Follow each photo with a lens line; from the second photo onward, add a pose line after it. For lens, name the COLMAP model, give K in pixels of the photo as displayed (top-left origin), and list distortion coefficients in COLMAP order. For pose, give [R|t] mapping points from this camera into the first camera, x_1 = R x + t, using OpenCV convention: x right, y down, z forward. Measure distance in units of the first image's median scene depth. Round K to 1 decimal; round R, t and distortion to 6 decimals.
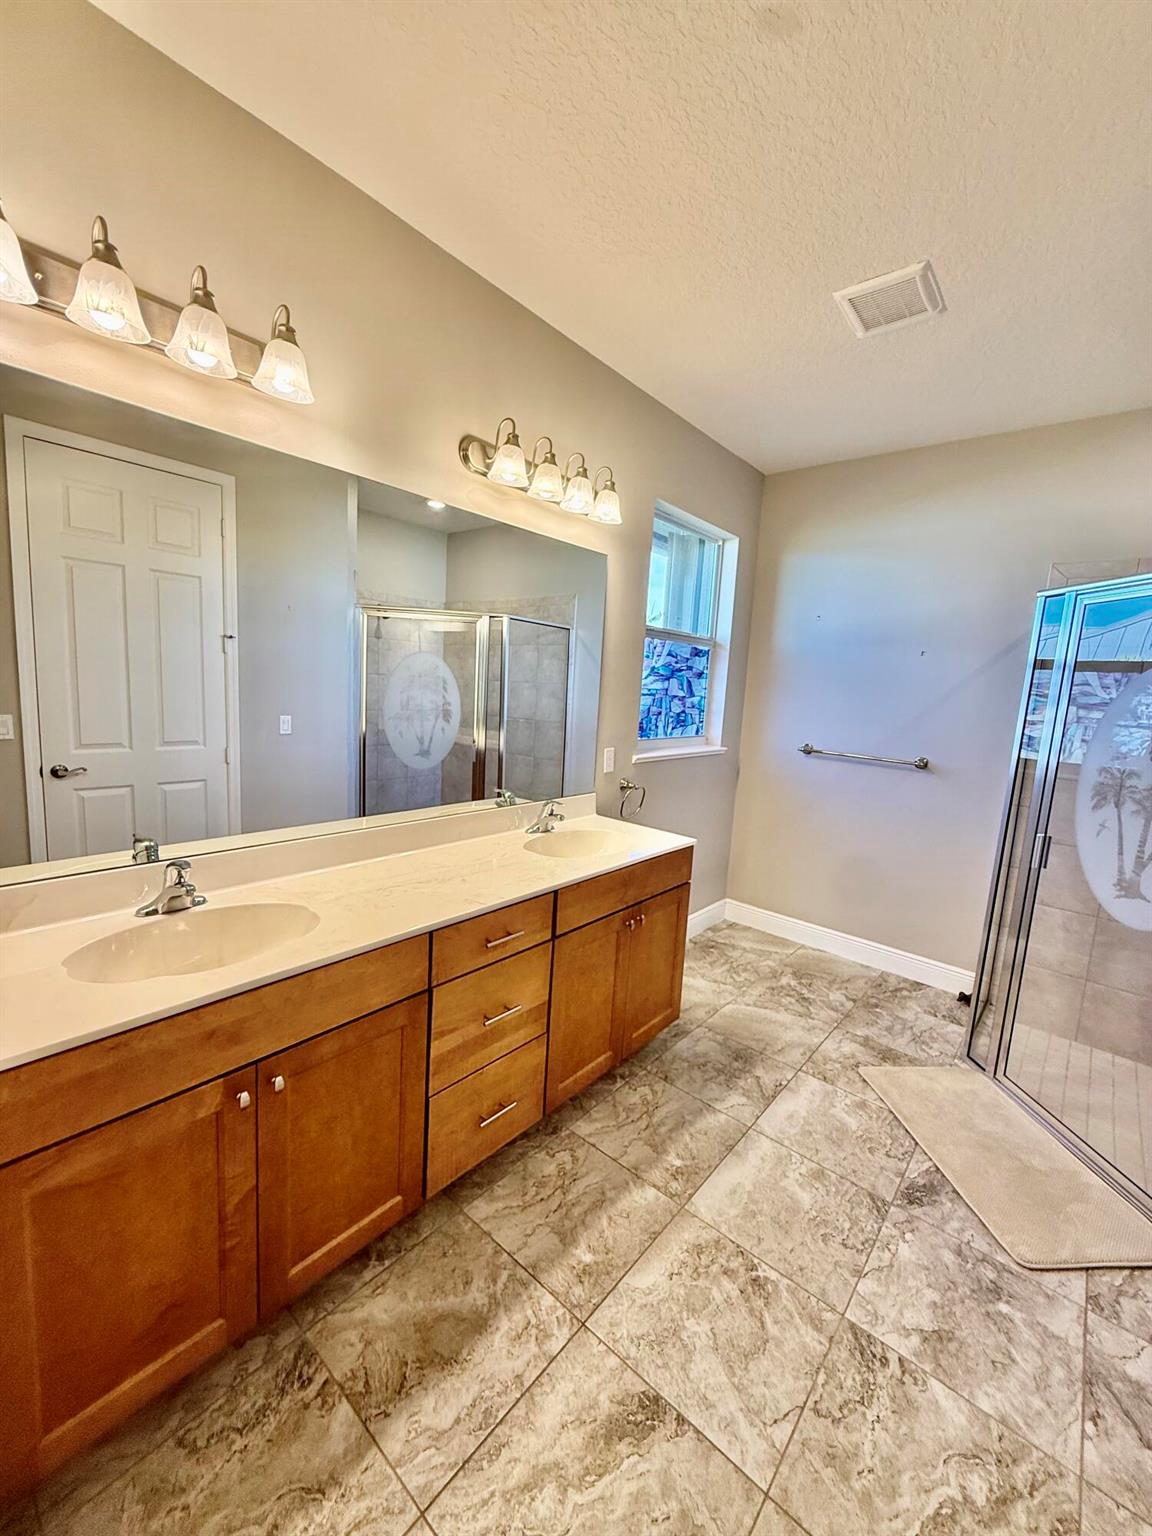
lens RADIAL K [[612.3, 0, 575.4], [0, 612.3, 760.2], [0, 0, 1]] dist [0.000875, -0.000040]
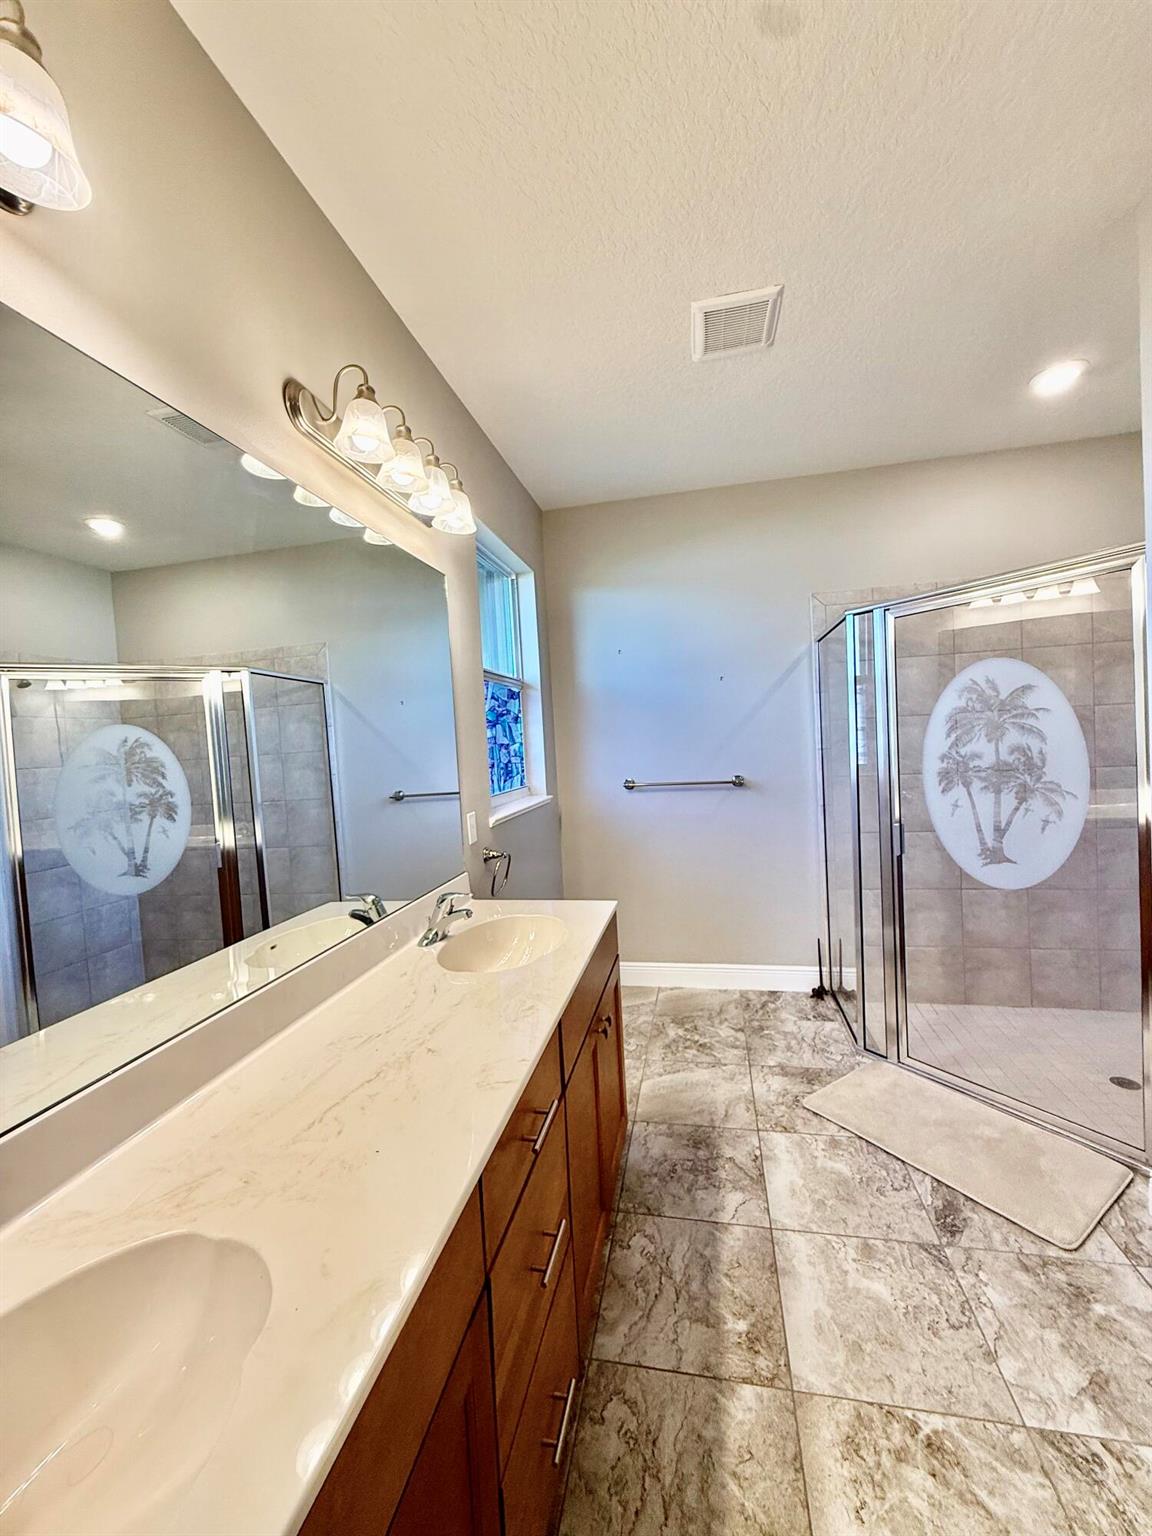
lens RADIAL K [[612.5, 0, 573.0], [0, 612.5, 762.1], [0, 0, 1]] dist [0.000427, 0.000192]
pose [[0.870582, -0.120732, 0.476980, -0.268851], [0.165557, 0.984780, -0.052908, -0.027215], [-0.463333, 0.125028, 0.877320, 0.307779]]
